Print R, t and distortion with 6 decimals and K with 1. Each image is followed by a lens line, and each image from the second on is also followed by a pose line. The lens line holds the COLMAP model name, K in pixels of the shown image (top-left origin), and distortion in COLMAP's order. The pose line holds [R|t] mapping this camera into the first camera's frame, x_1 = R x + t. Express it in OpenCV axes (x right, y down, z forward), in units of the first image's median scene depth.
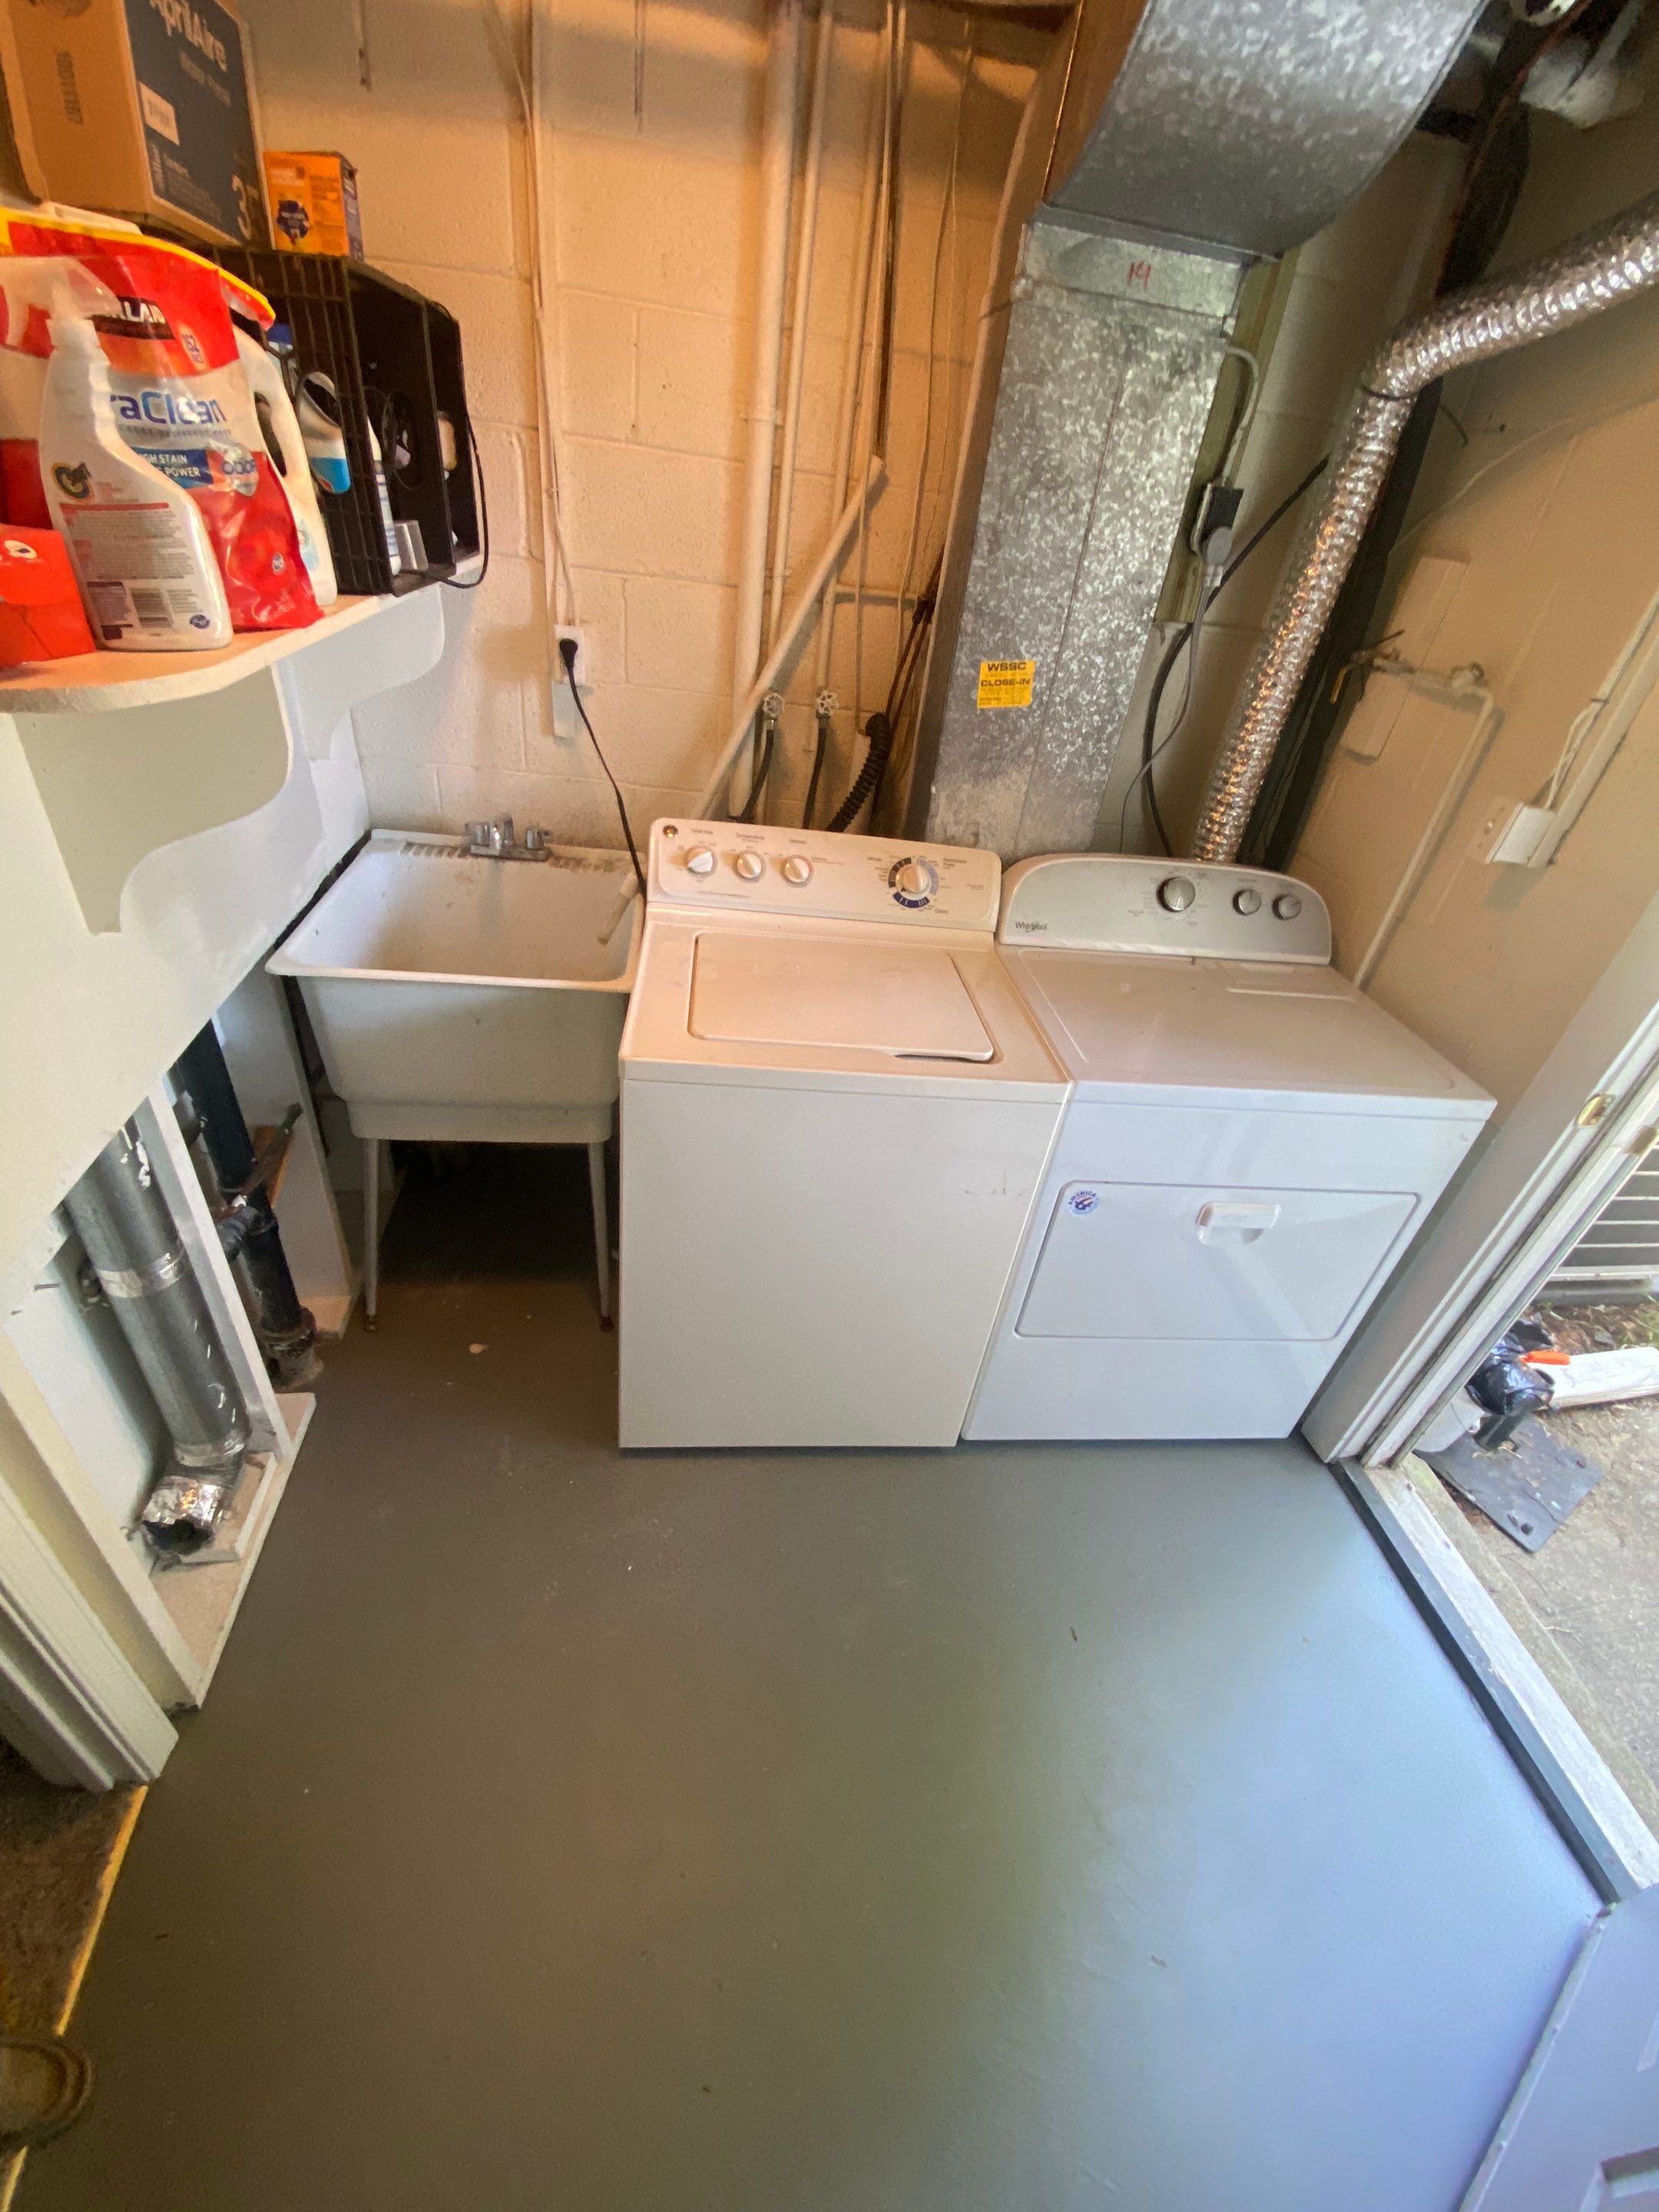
lens RADIAL K [[902.5, 0, 833.4], [0, 902.5, 1101.2], [0, 0, 1]] dist [0.013148, -0.016336]
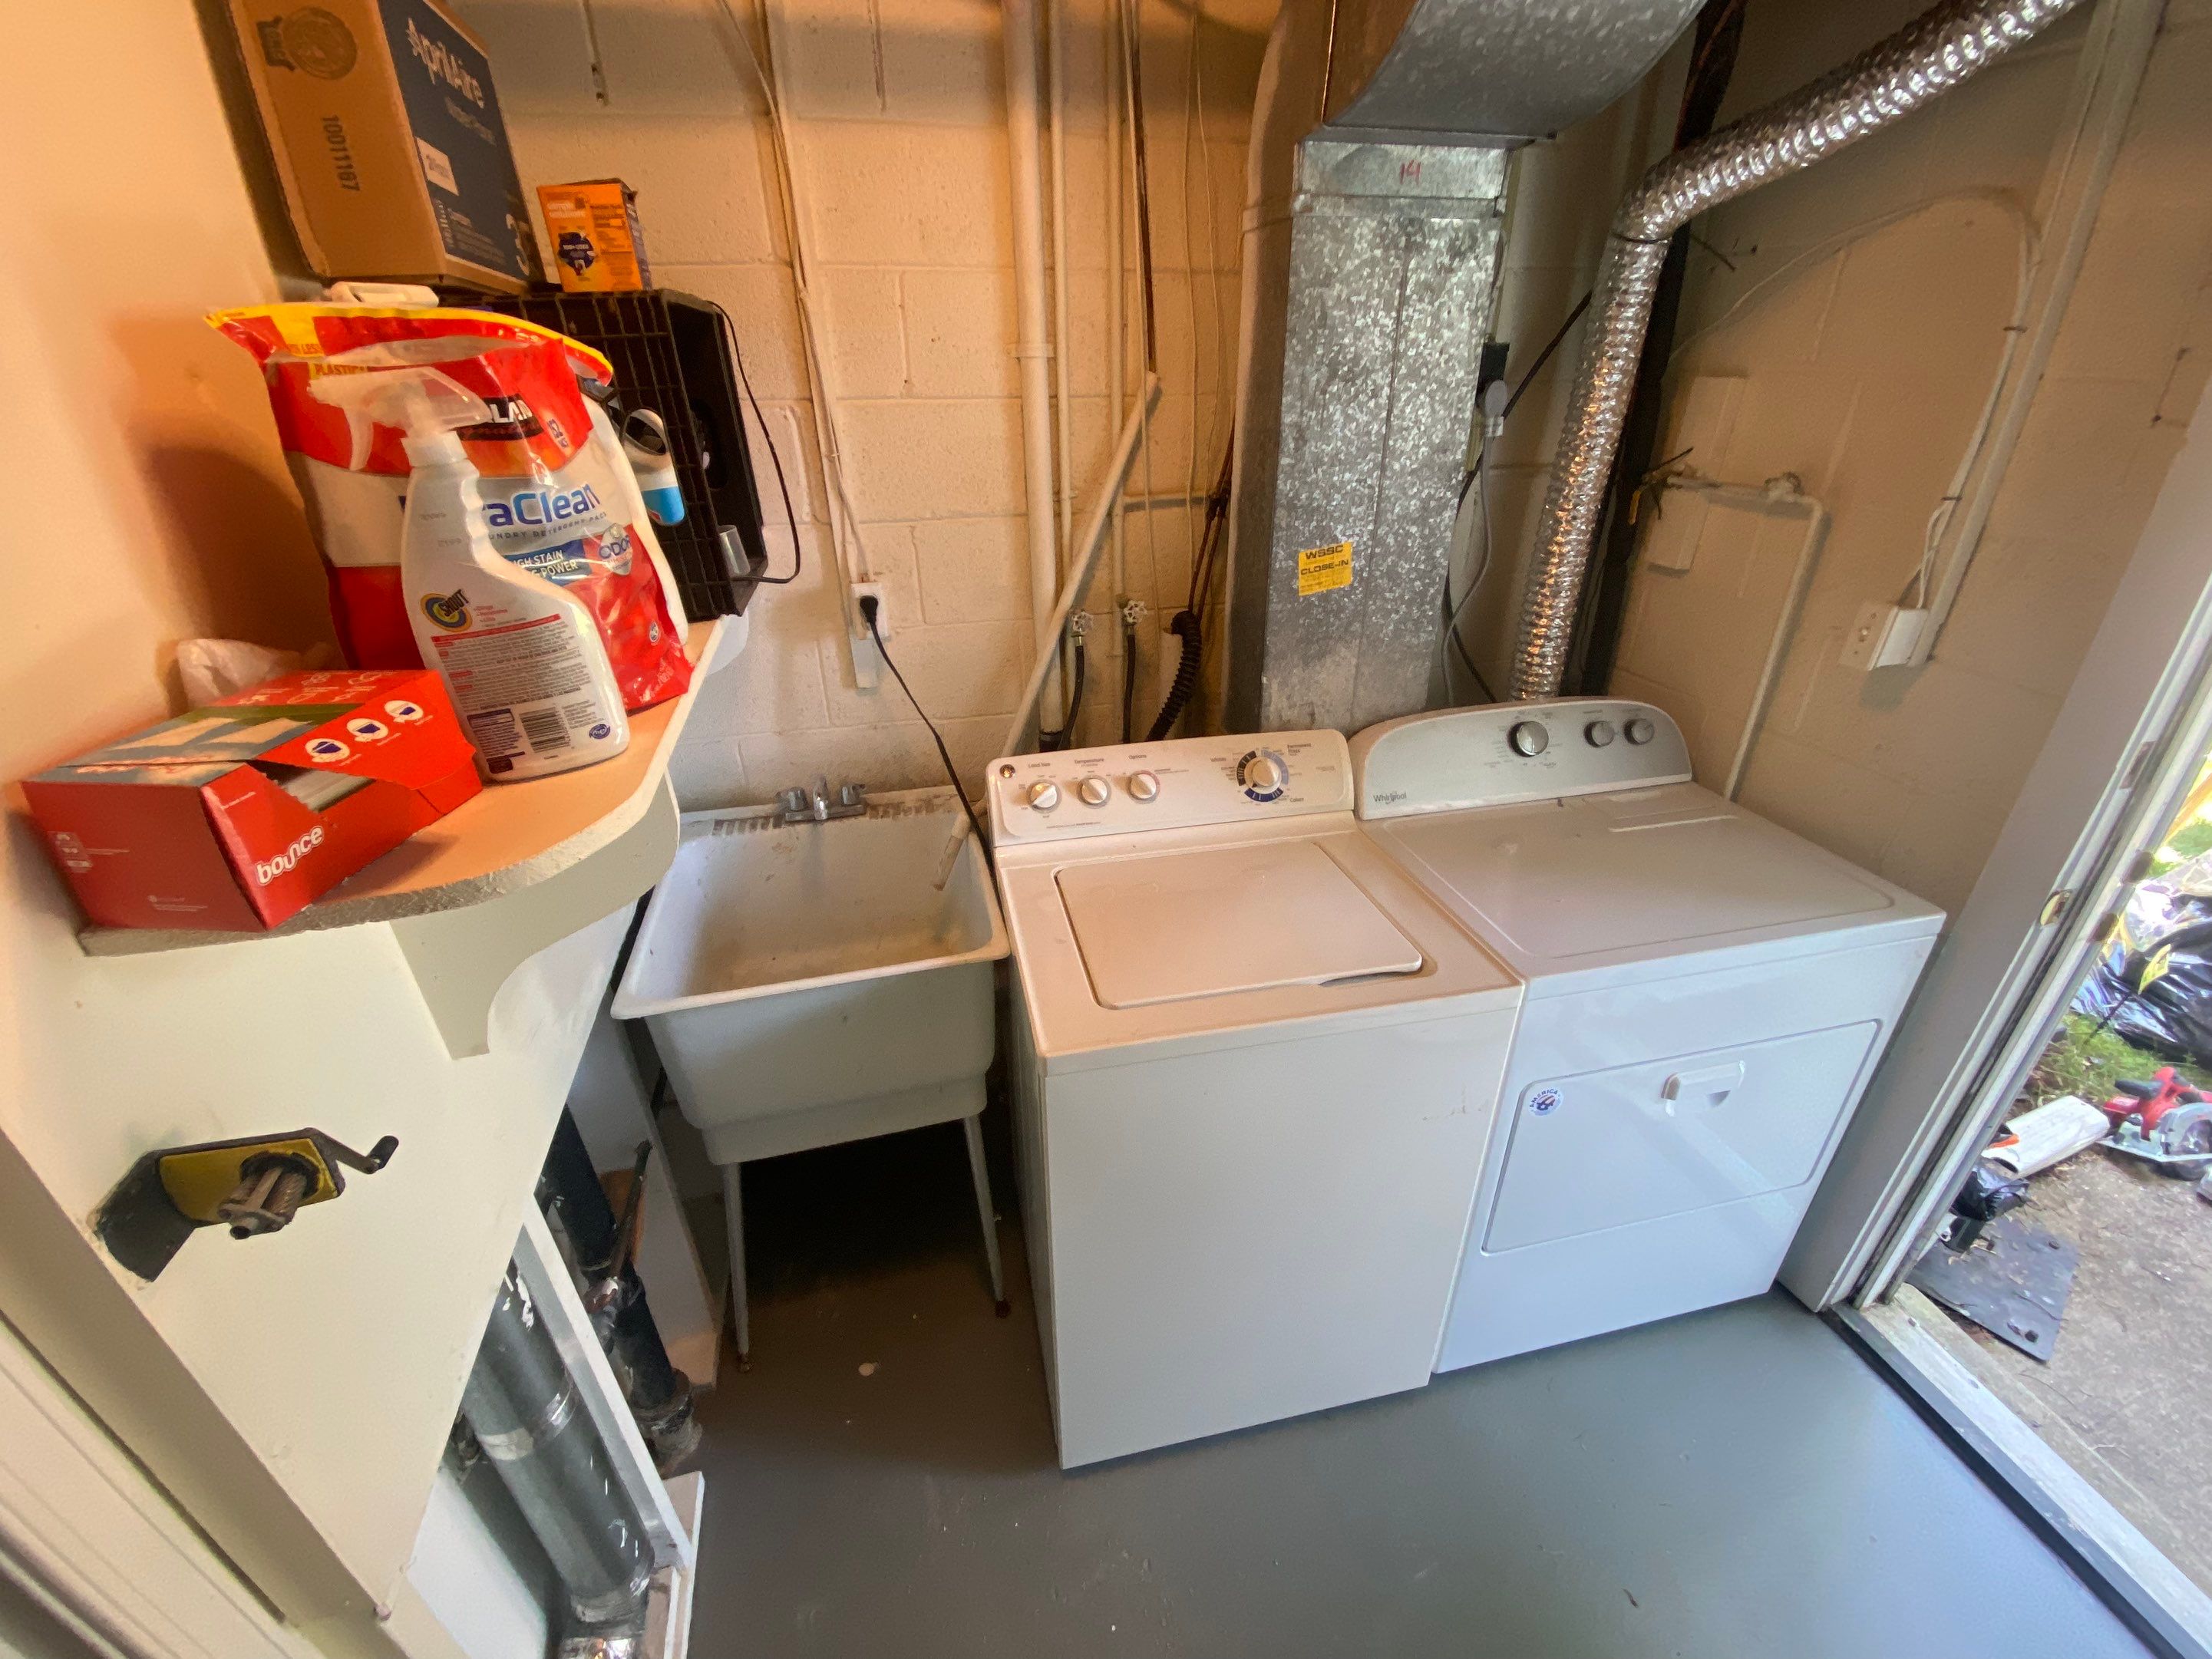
lens RADIAL K [[898.7, 0, 1097.4], [0, 898.7, 826.0], [0, 0, 1]] dist [0.015370, -0.018155]
pose [[0.984041, -0.173885, 0.037770, -0.142824], [0.177033, 0.978124, -0.109241, -0.133271], [-0.017948, 0.114184, 0.993297, 0.077433]]
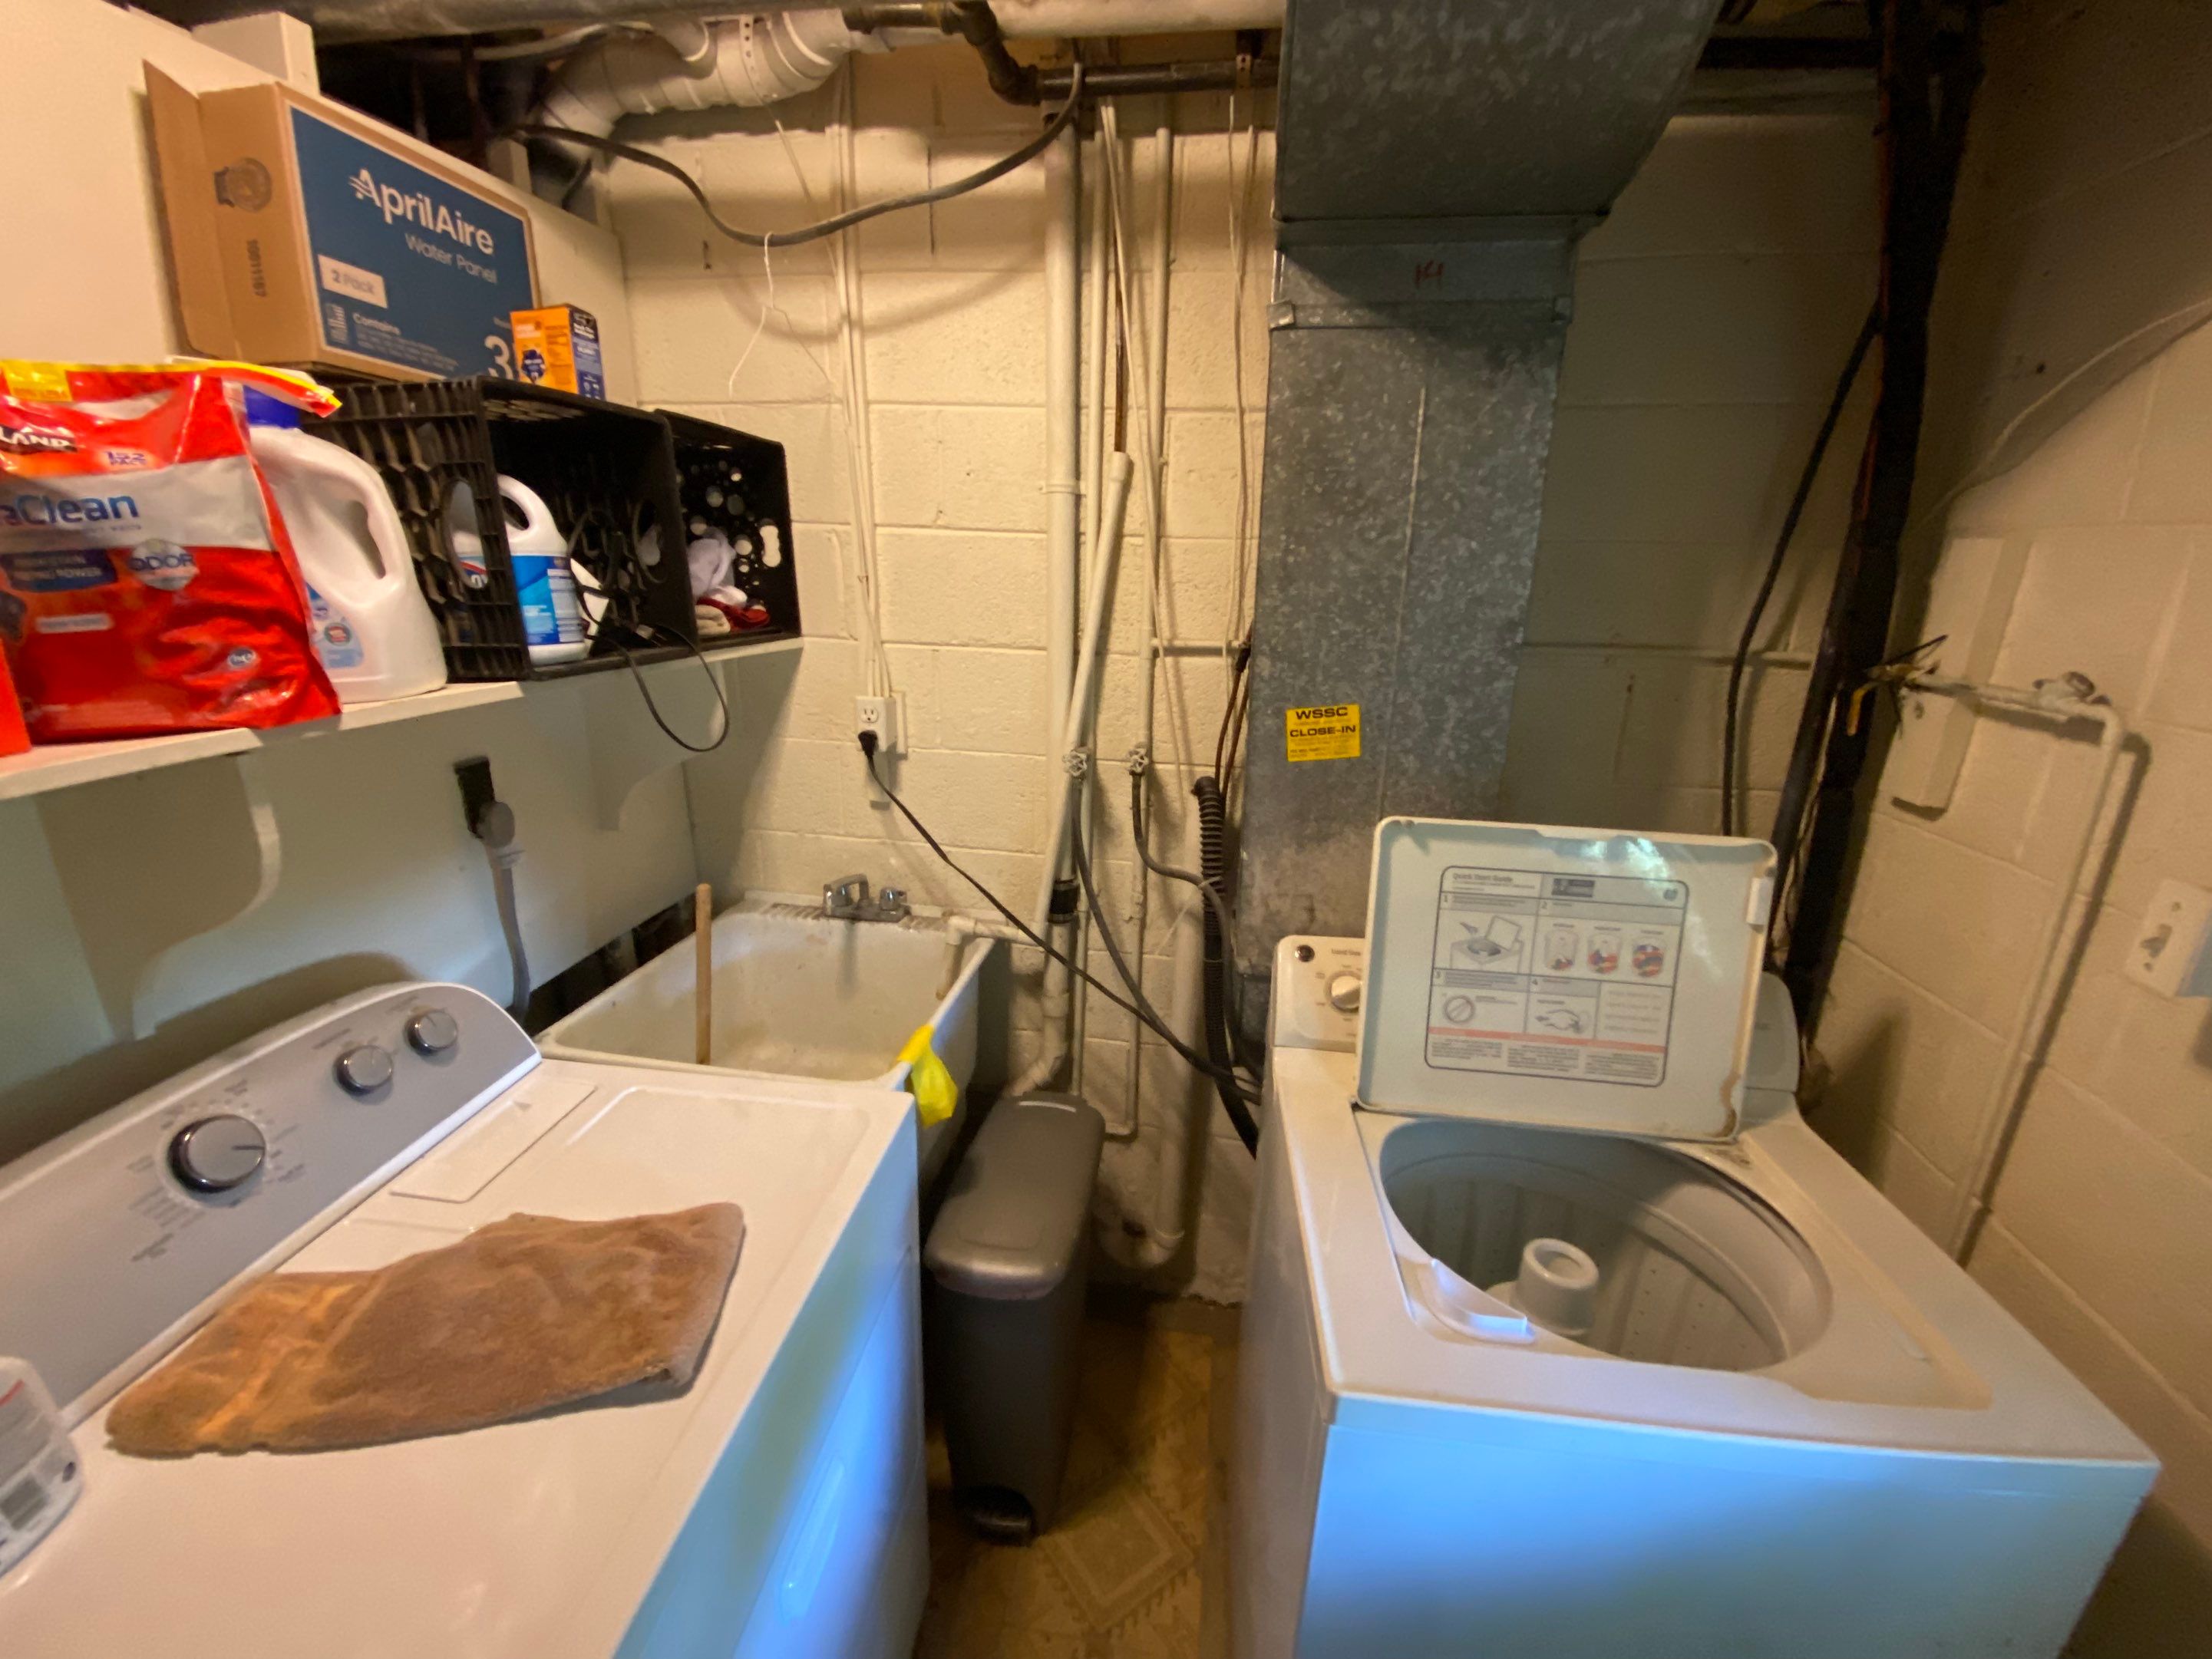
lens RADIAL K [[895.4, 0, 1096.2], [0, 895.4, 826.2], [0, 0, 1]] dist [0.023870, -0.022975]
pose [[0.953098, -0.011590, -0.302439, 0.247833], [-0.086218, 0.947467, -0.308015, -0.132127], [0.290121, 0.319644, 0.902030, 0.275885]]
